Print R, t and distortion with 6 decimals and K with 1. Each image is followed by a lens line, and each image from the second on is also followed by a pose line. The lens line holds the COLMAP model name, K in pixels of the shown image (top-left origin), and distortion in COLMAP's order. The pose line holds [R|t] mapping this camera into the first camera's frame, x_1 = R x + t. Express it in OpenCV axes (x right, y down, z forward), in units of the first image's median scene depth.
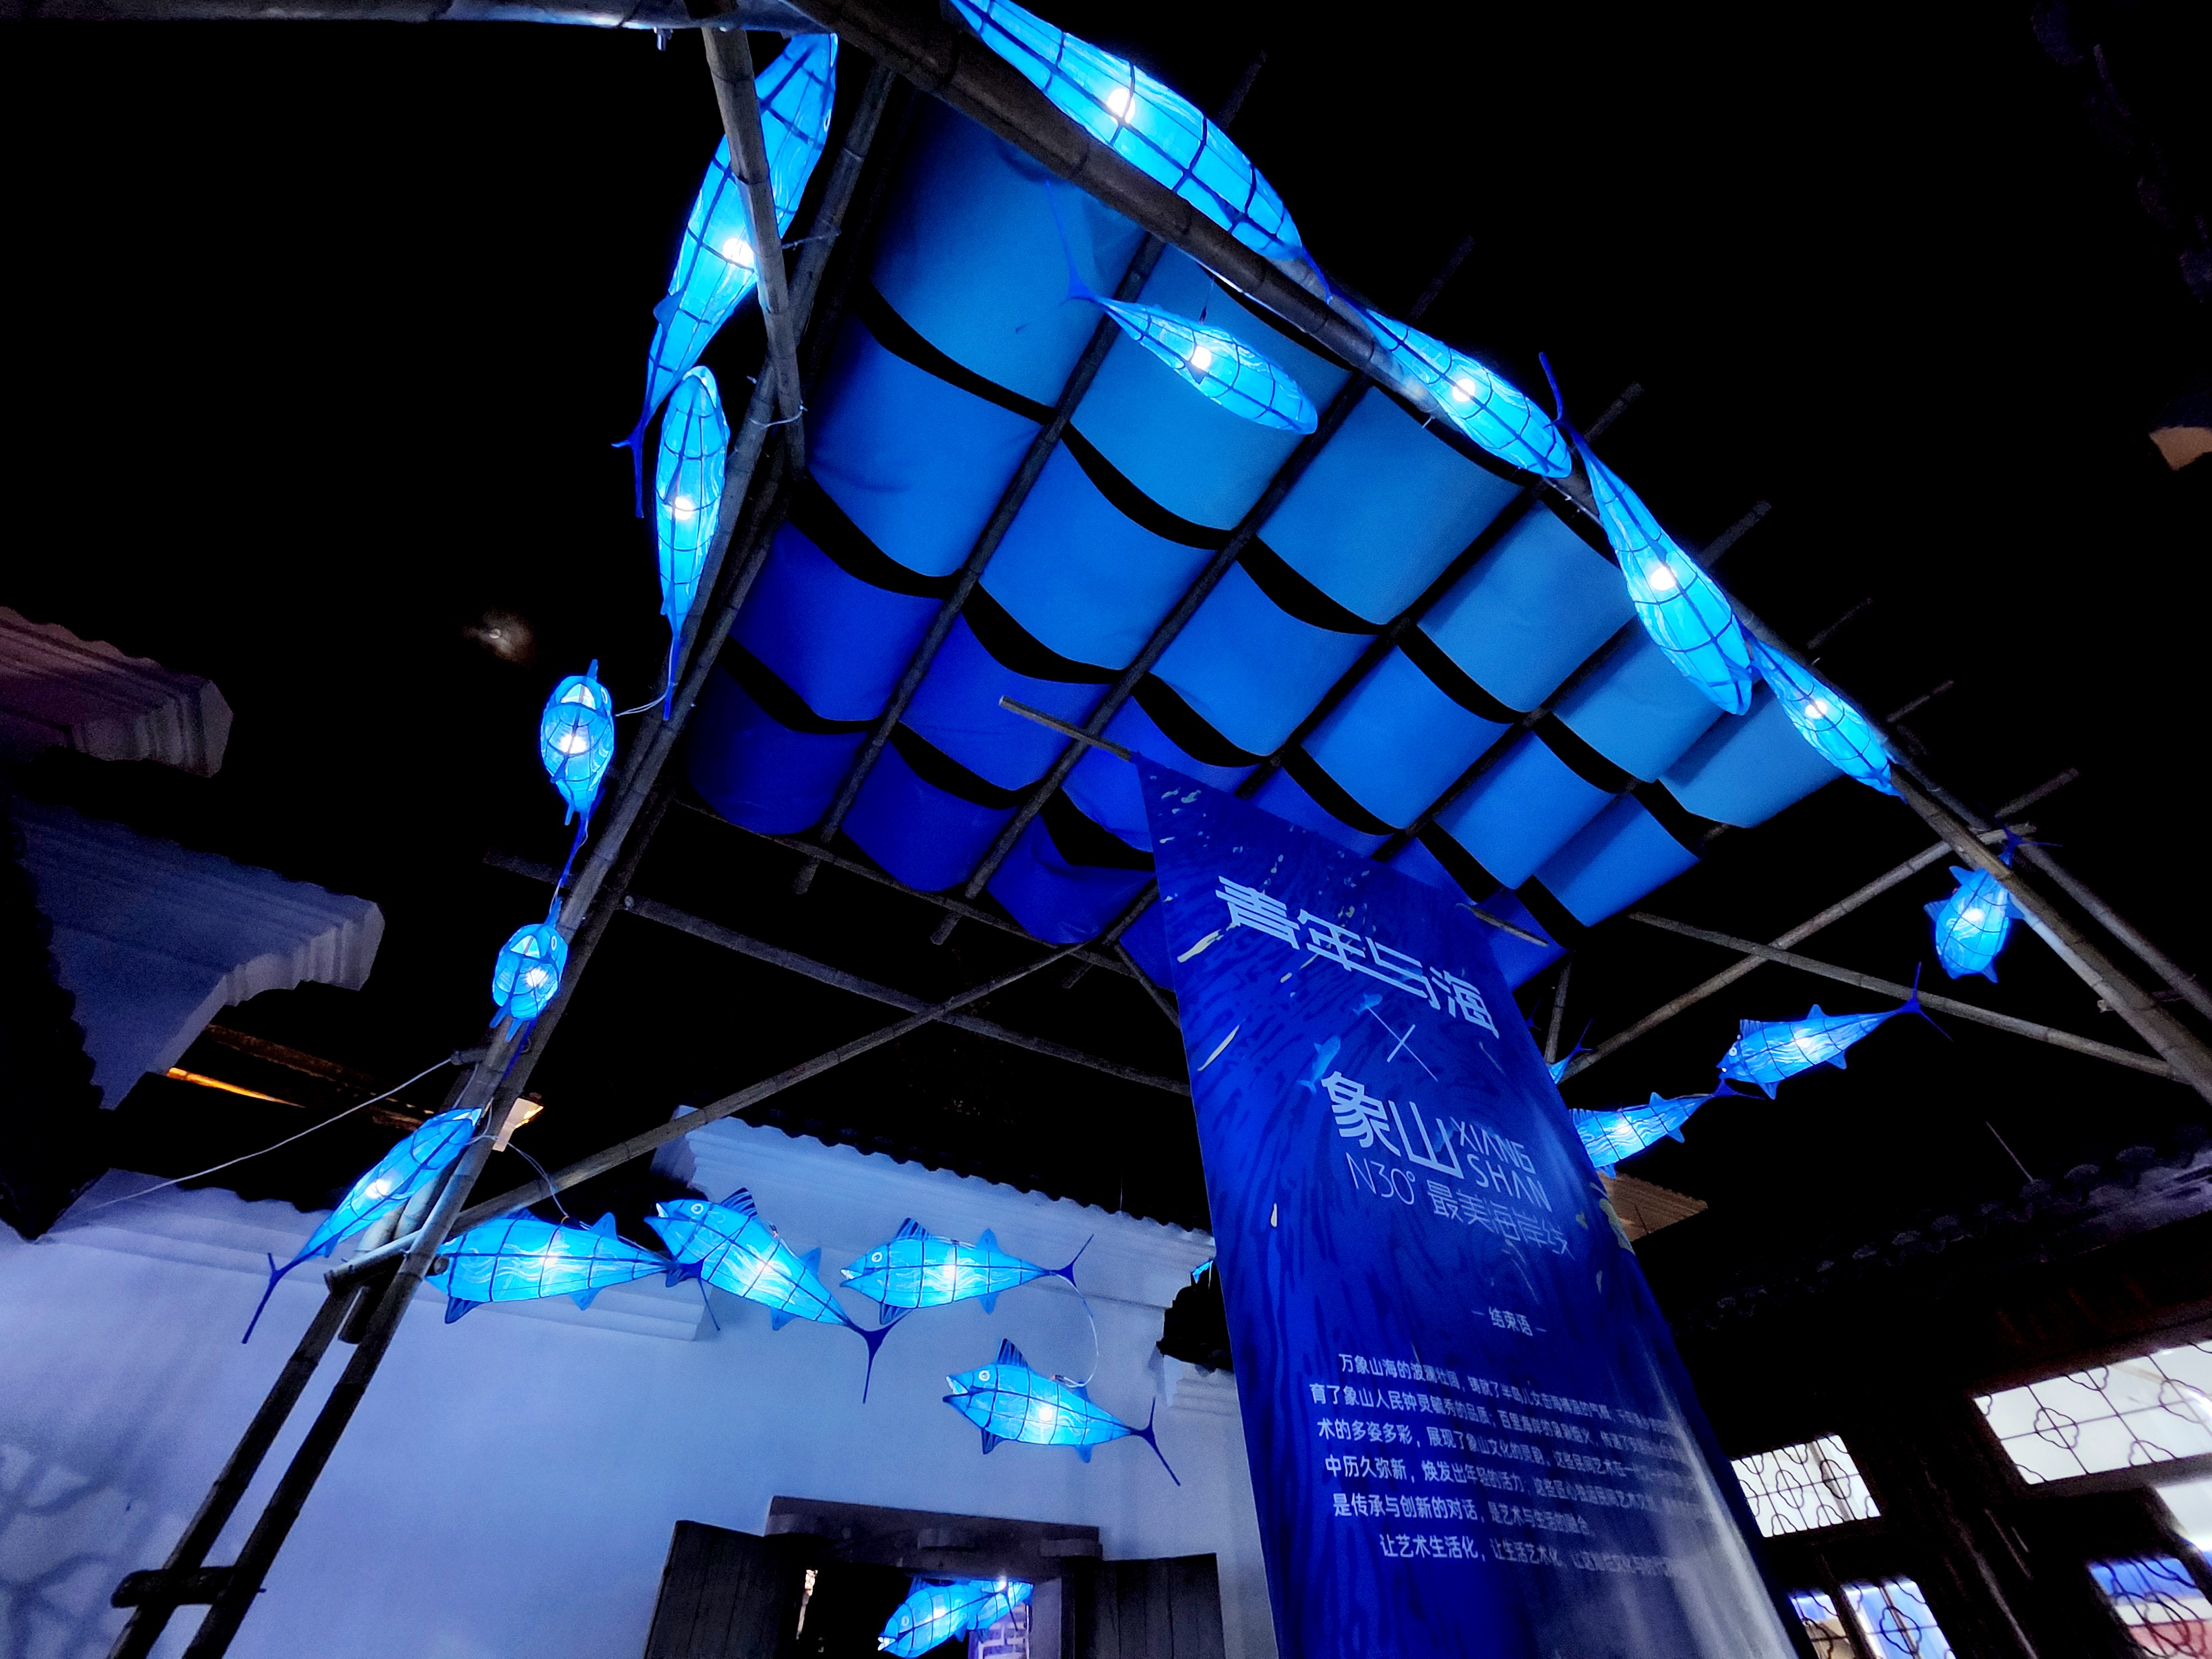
lens RADIAL K [[878.4, 0, 1106.0], [0, 878.4, 829.5], [0, 0, 1]] dist [0.042157, -0.014723]
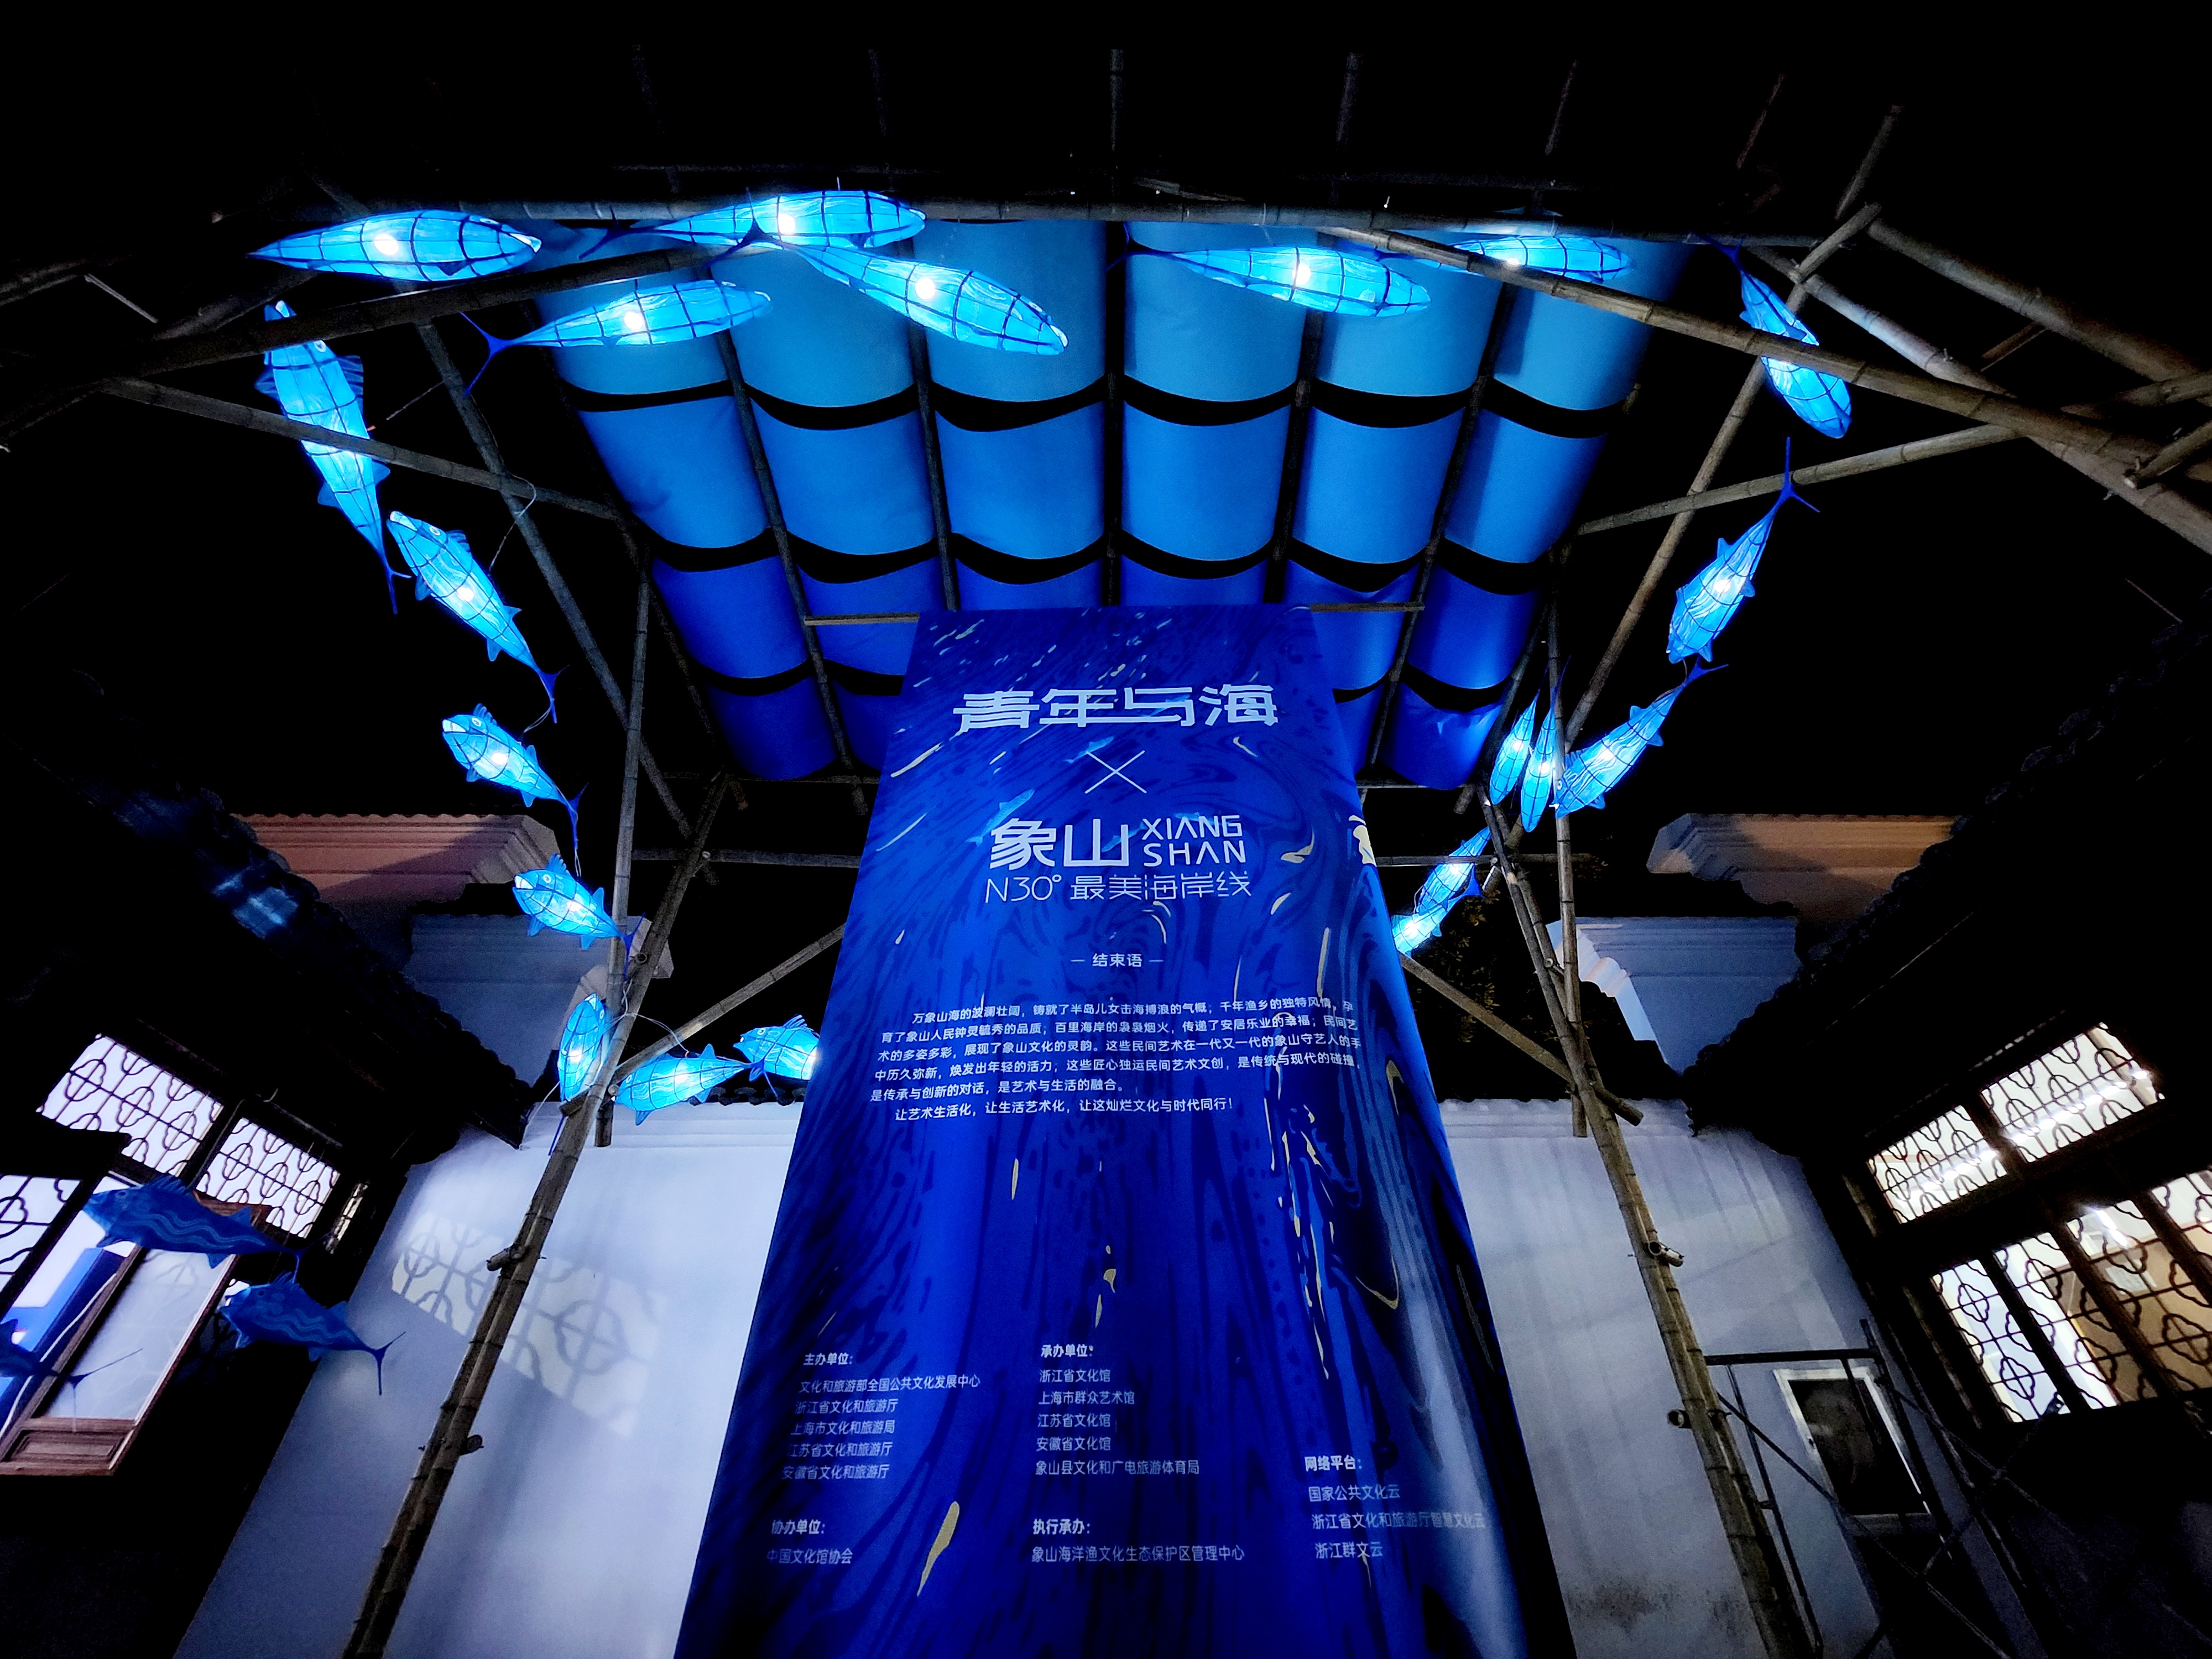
lens RADIAL K [[886.9, 0, 1106.0], [0, 886.9, 829.5], [0, 0, 1]] dist [-0.015176, 0.000025]
pose [[0.840465, -0.346689, -0.416444, 0.935346], [0.394733, 0.918230, 0.032224, 0.324457], [0.371220, -0.191468, 0.908590, -0.044859]]
